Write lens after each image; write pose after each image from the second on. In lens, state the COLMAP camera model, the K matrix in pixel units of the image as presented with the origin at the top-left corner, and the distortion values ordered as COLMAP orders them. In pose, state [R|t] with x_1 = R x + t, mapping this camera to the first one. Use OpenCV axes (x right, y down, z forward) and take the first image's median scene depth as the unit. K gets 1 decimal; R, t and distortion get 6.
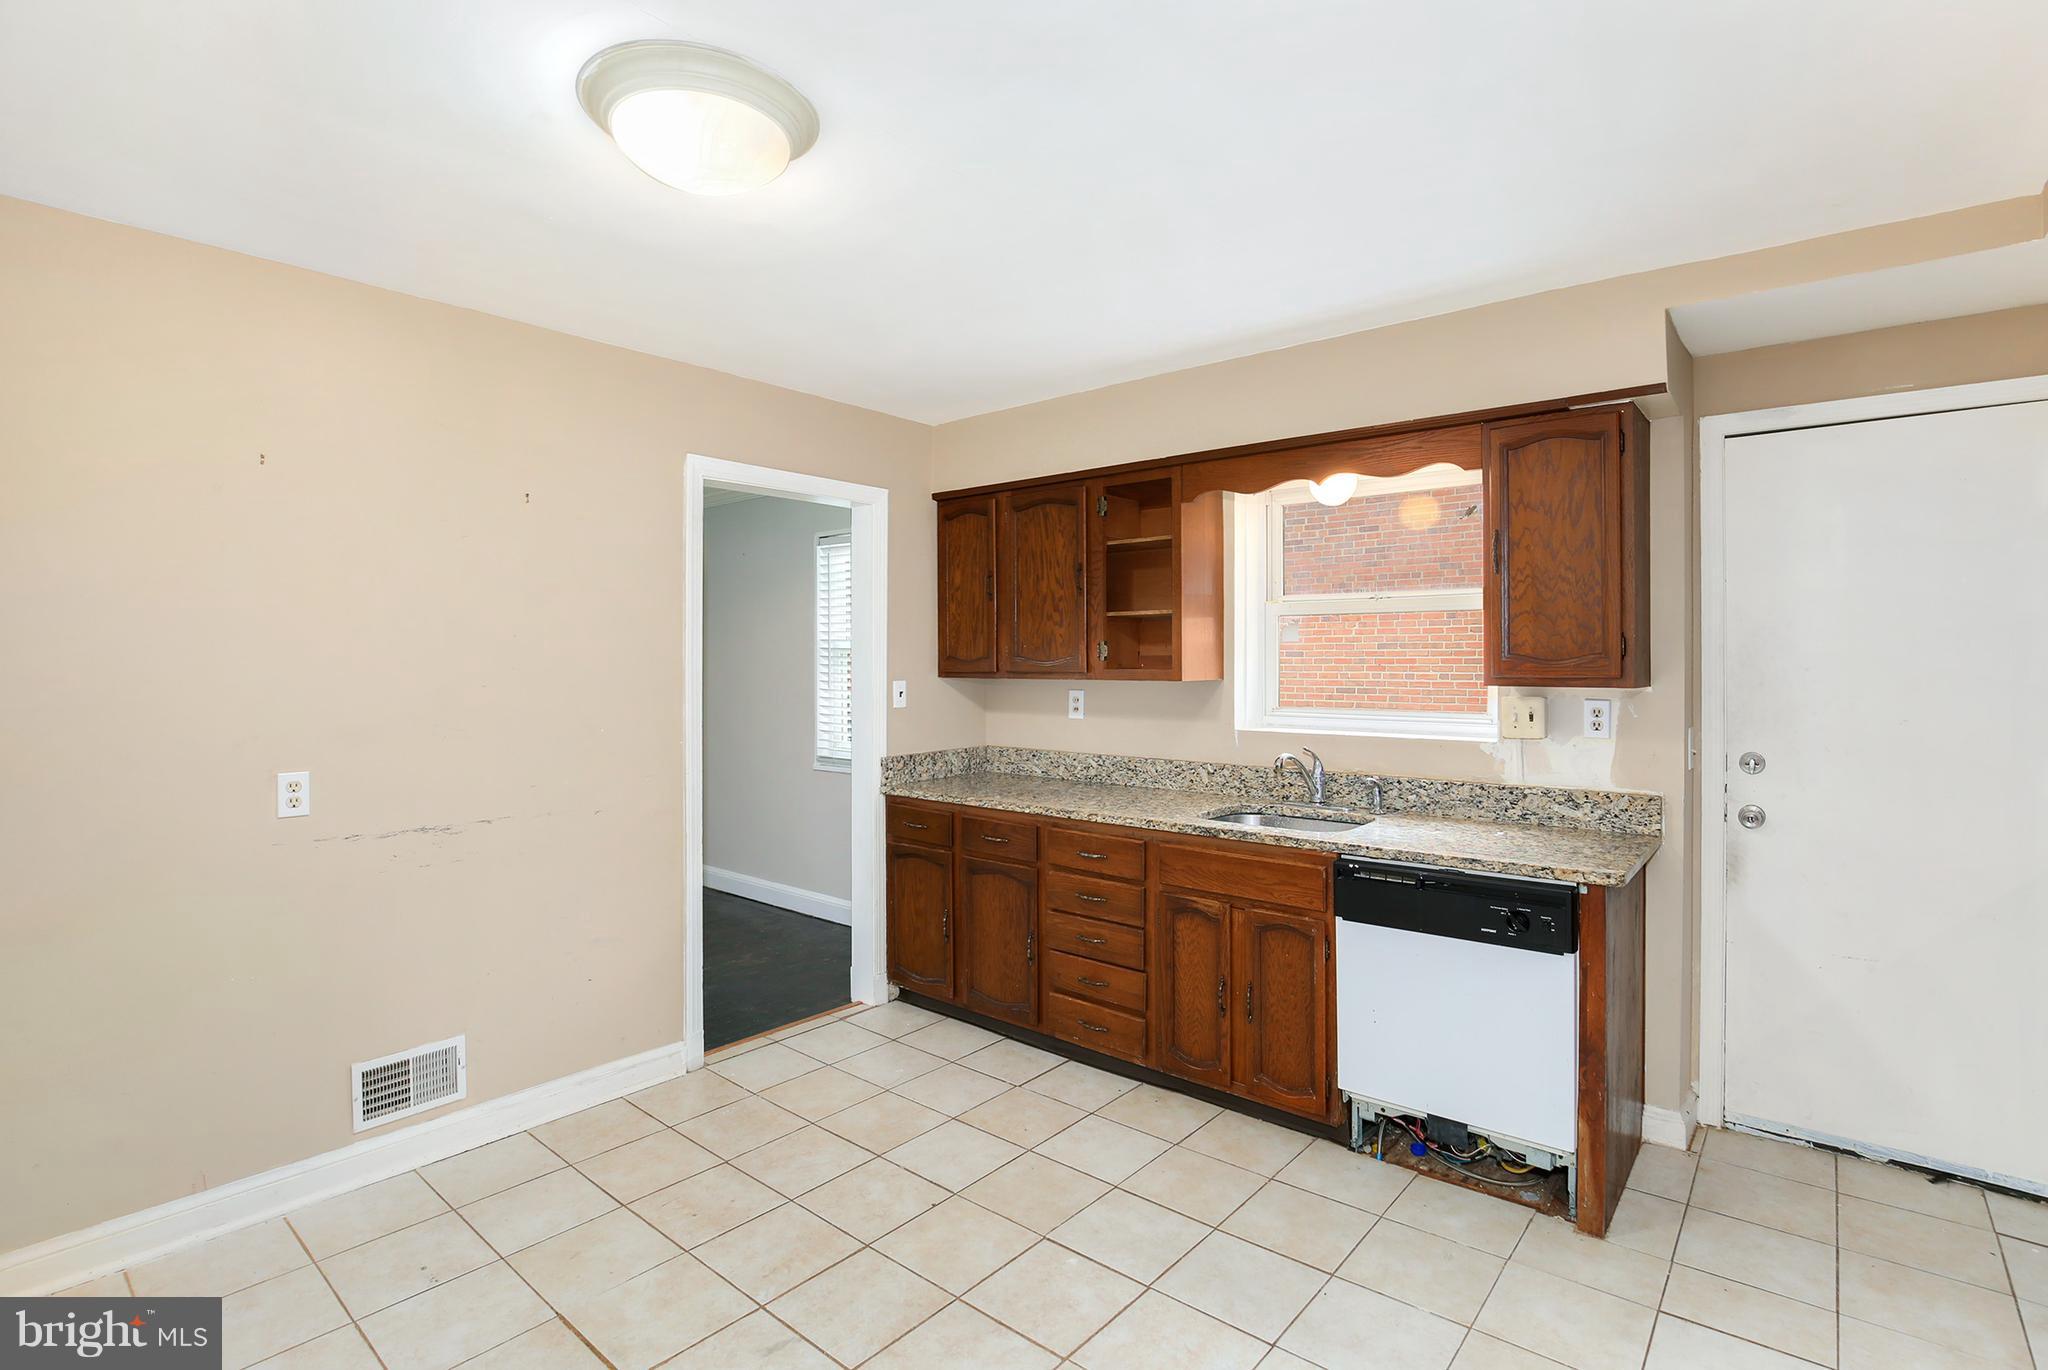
lens RADIAL K [[952.4, 0, 1017.0], [0, 952.4, 668.8], [0, 0, 1]] dist [-0.024669, 0.002163]
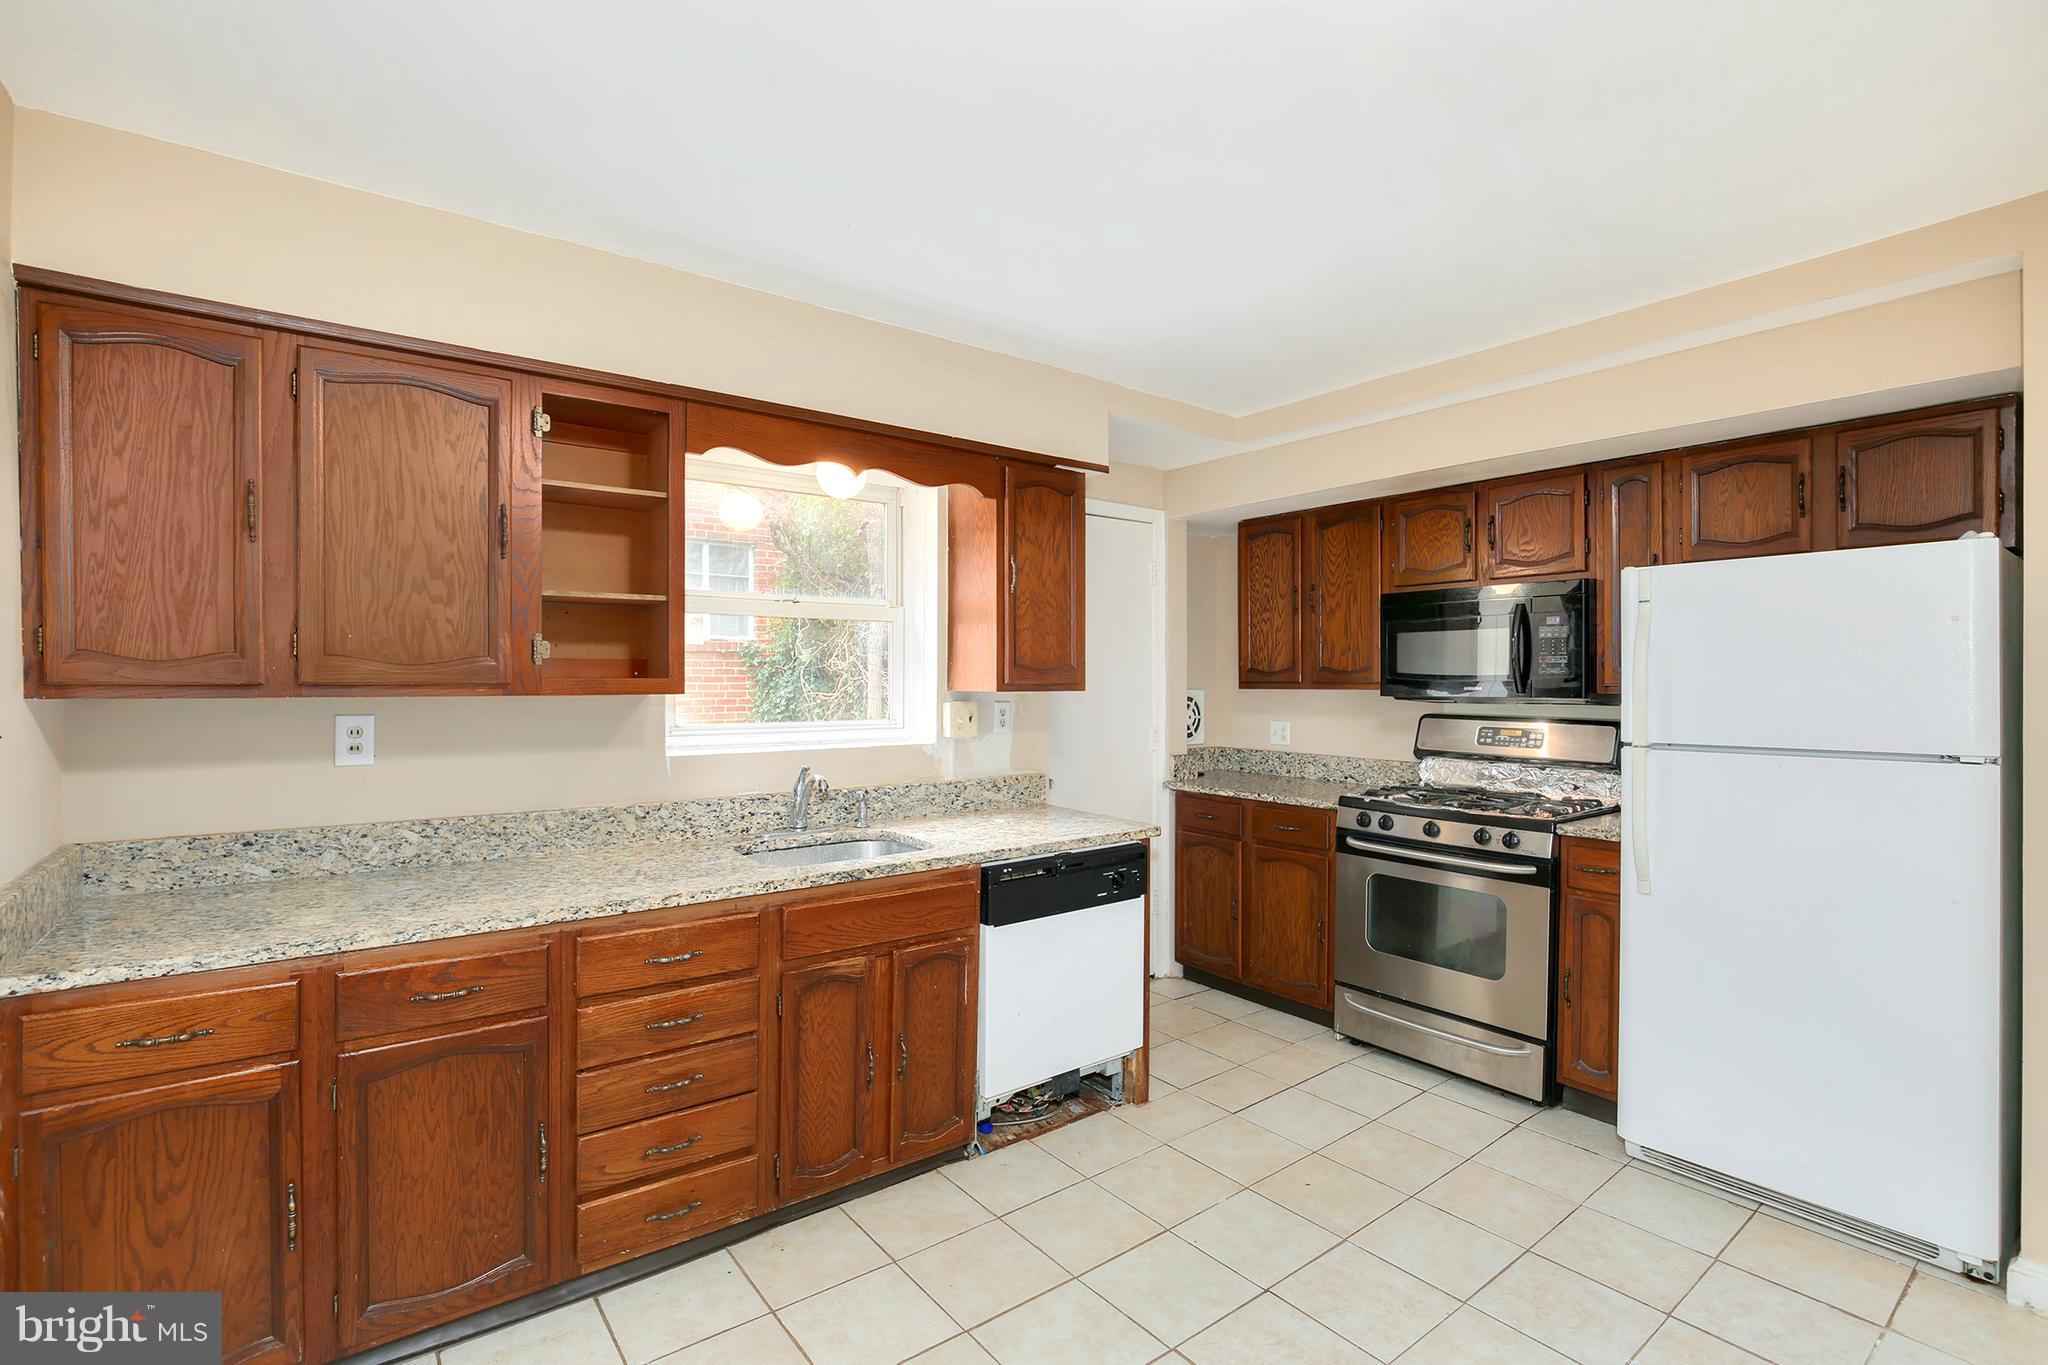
lens RADIAL K [[952.4, 0, 1018.4], [0, 952.4, 682.5], [0, 0, 1]] dist [-0.024669, 0.002163]
pose [[0.212630, -0.006396, 0.977112, -0.540575], [0.001827, 0.999979, 0.006148, -0.000034], [-0.977131, 0.000478, 0.212638, 0.651278]]
